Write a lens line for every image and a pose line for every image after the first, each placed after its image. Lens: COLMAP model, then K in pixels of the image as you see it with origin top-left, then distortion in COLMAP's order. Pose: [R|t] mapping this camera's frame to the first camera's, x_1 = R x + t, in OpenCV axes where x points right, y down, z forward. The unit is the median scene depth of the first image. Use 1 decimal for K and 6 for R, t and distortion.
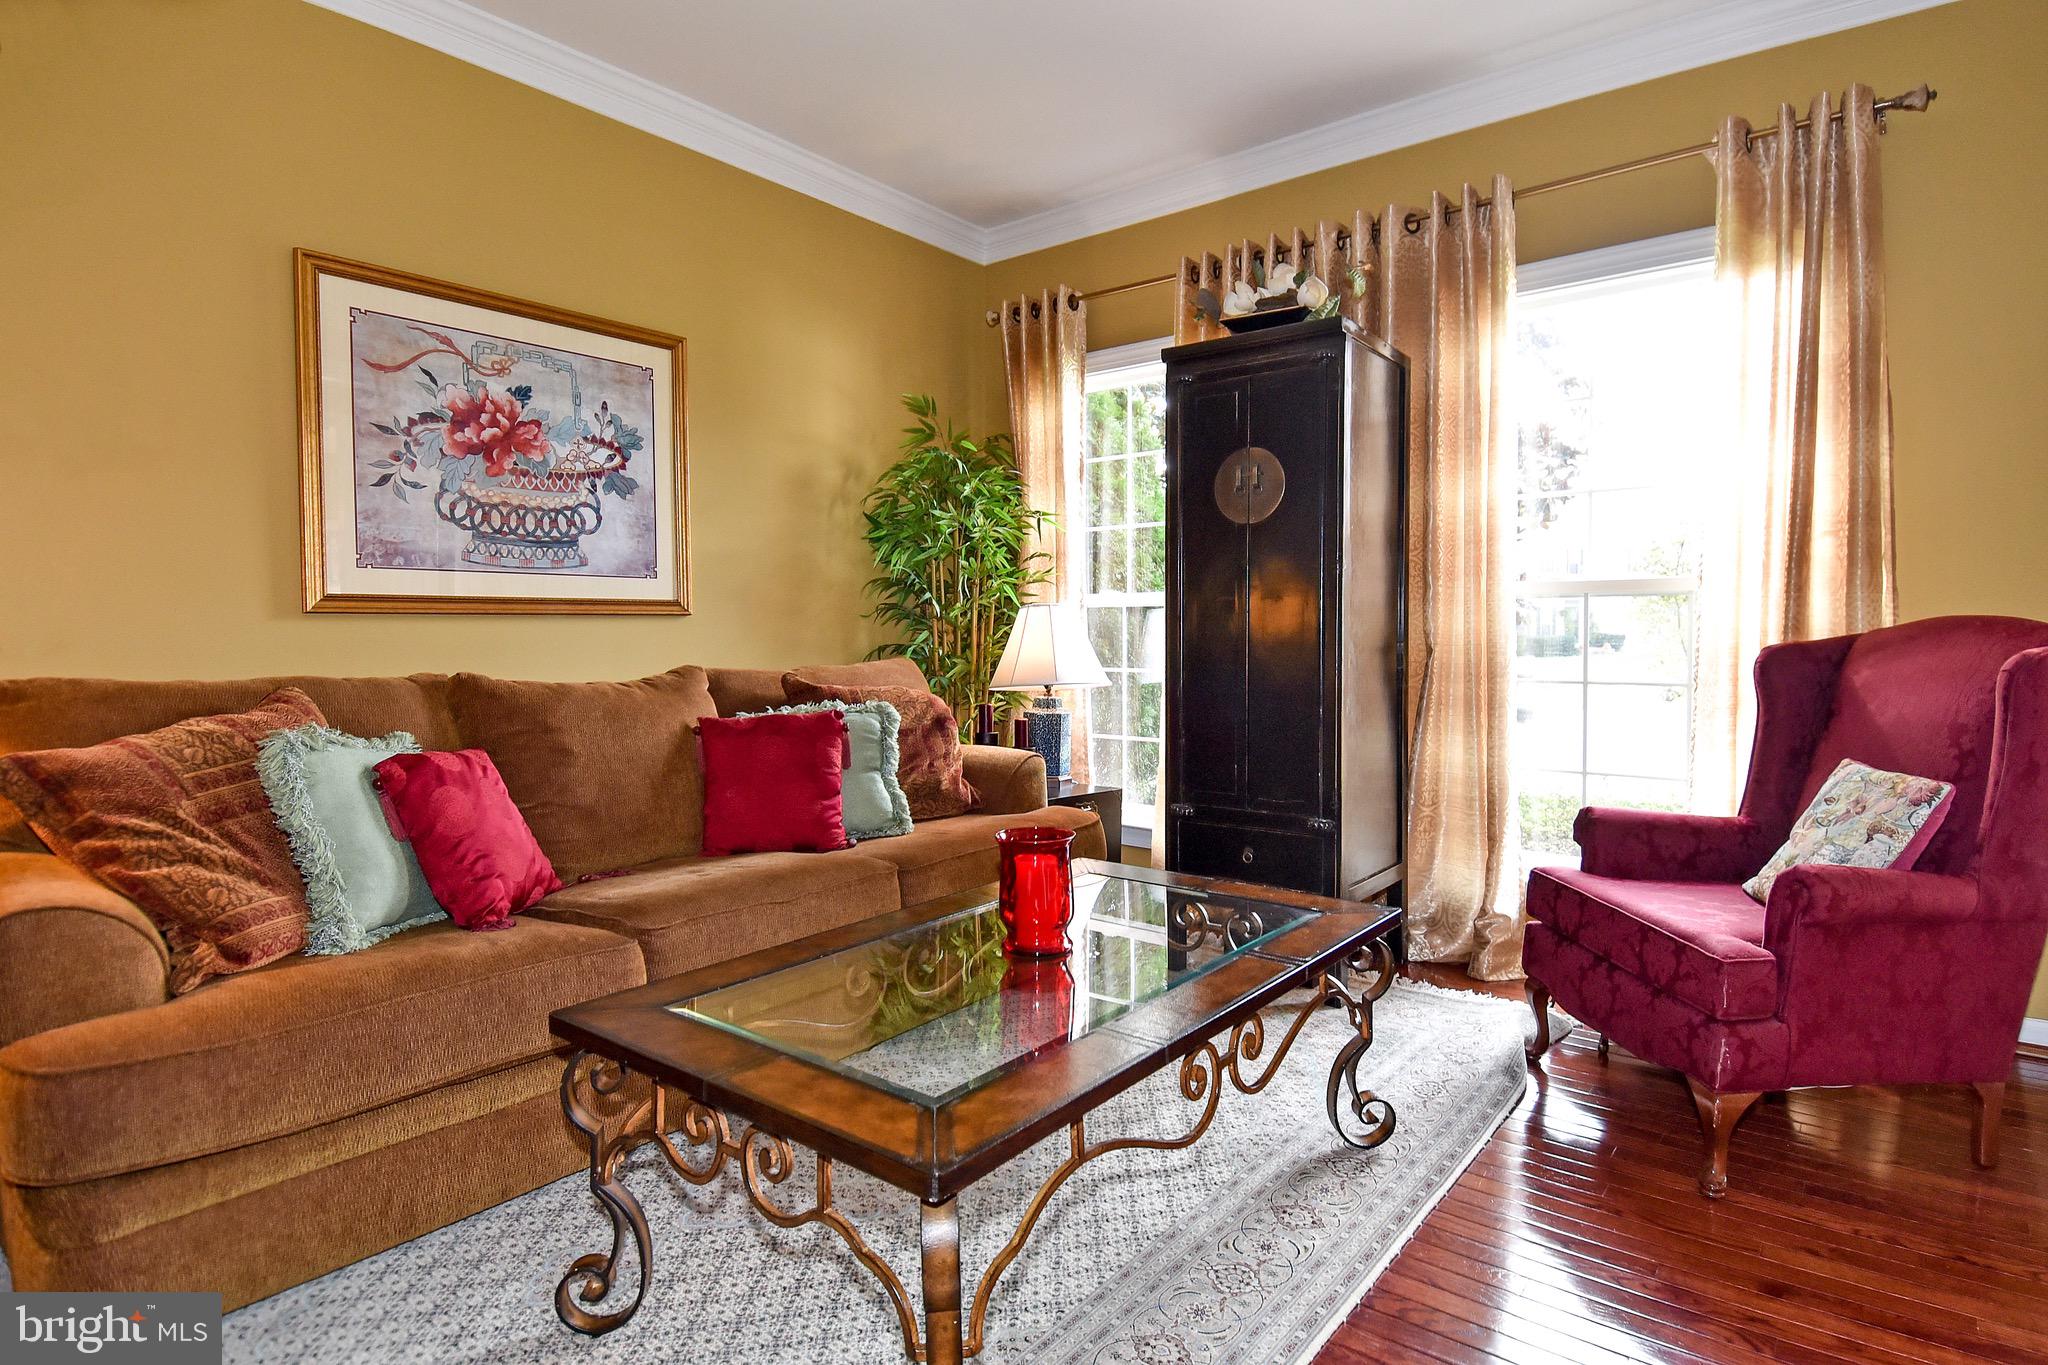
lens RADIAL K [[1046.9, 0, 1065.3], [0, 1046.9, 661.2], [0, 0, 1]] dist [0.080535, -0.094937]
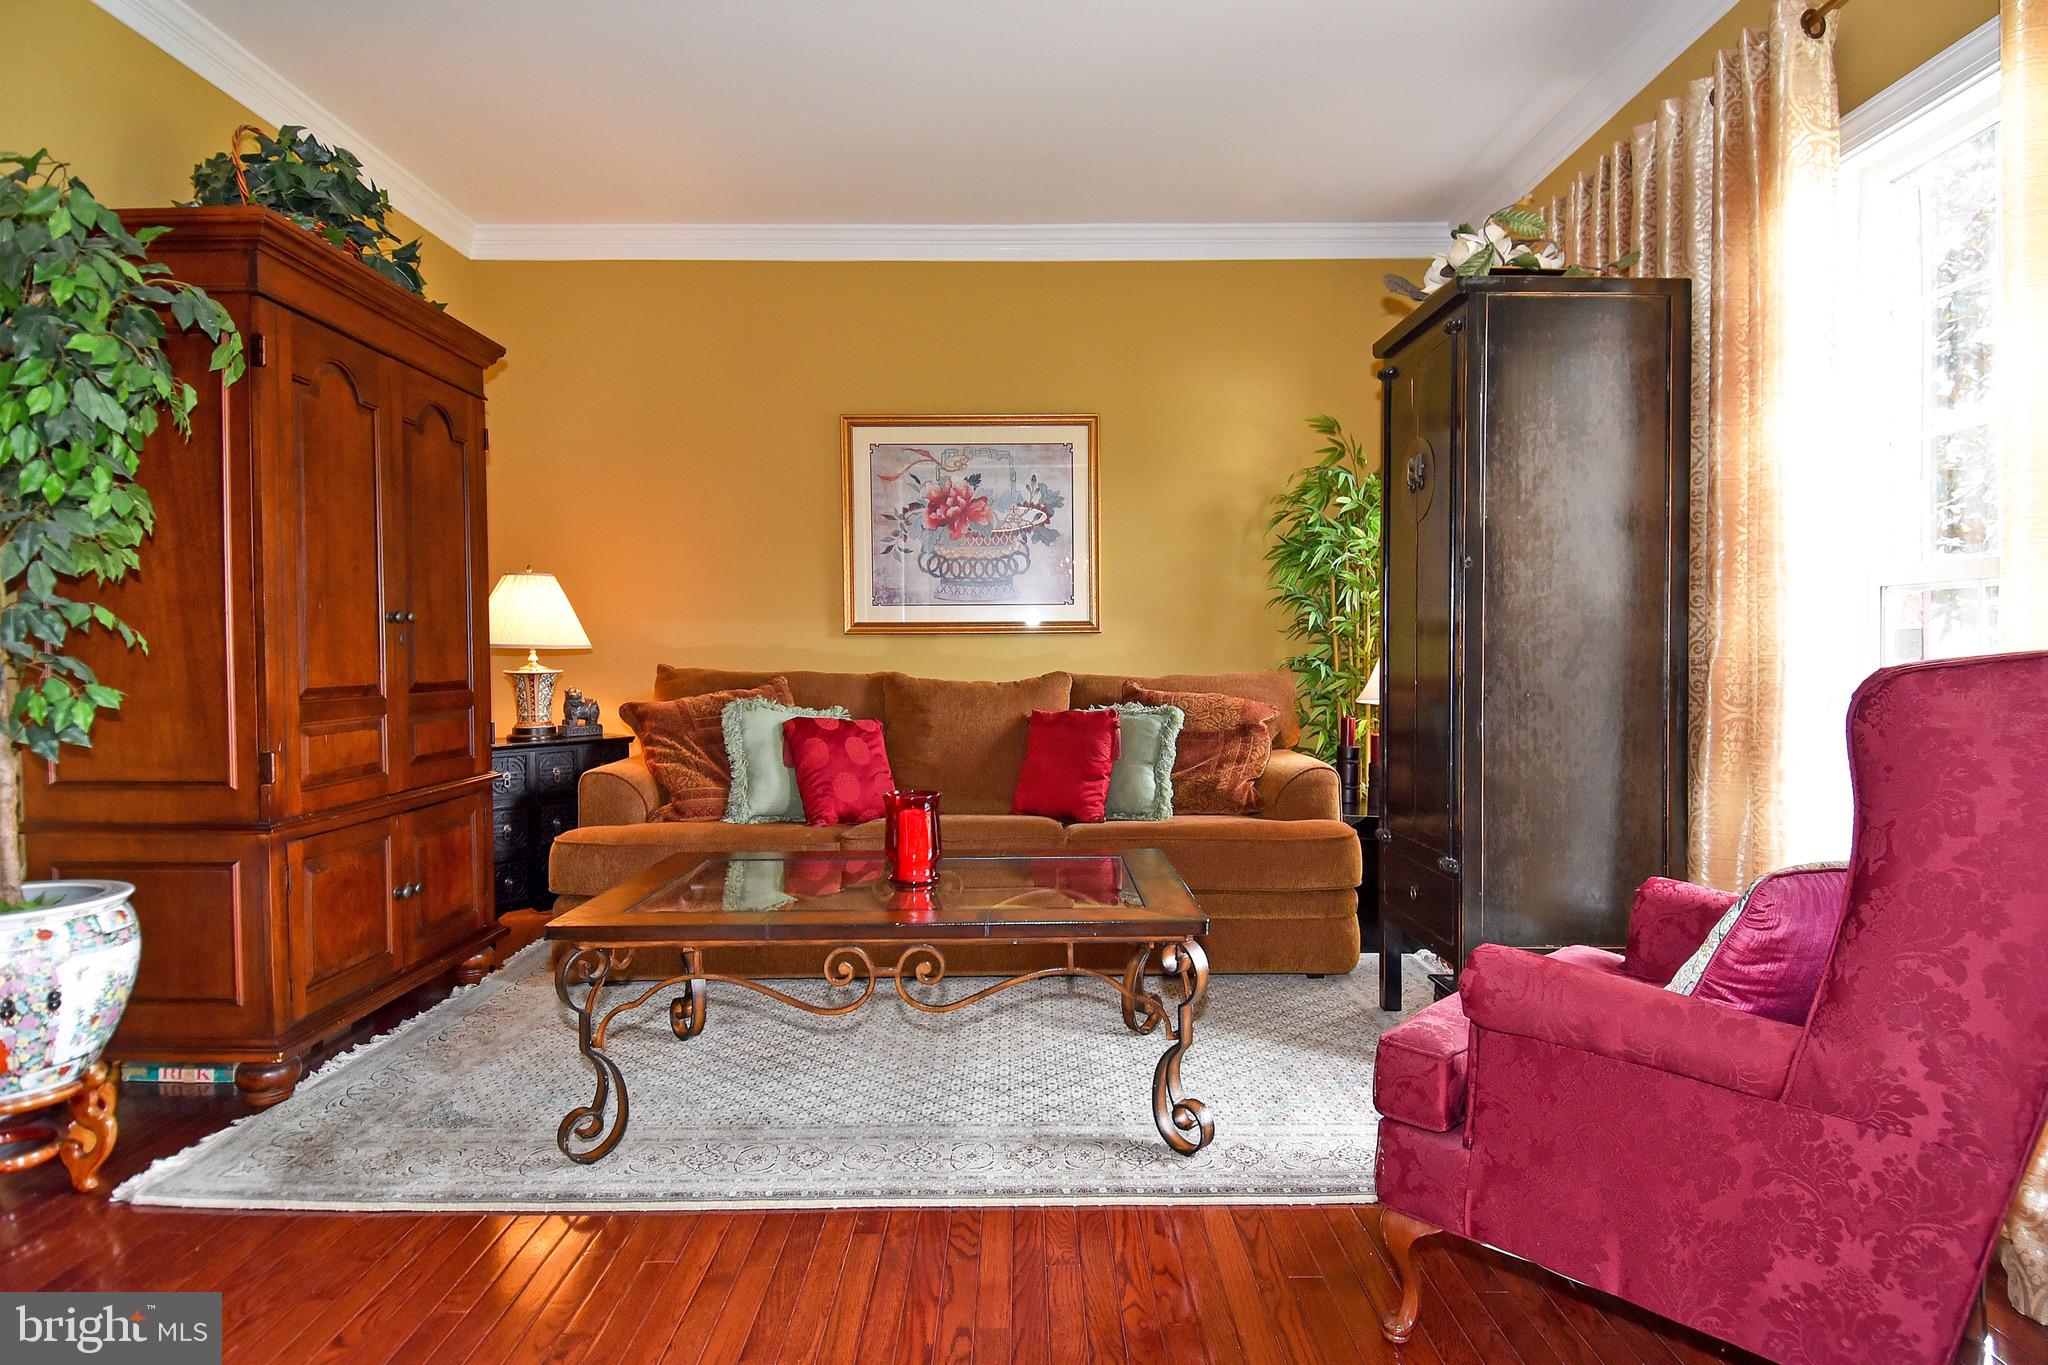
lens RADIAL K [[1076.5, 0, 1055.6], [0, 1076.5, 677.4], [0, 0, 1]] dist [0.047437, -0.038966]
pose [[0.621263, 0.019184, -0.783367, 0.715095], [-0.023495, 0.999707, 0.005849, 0.003978], [0.783250, 0.014771, 0.621532, 0.188041]]
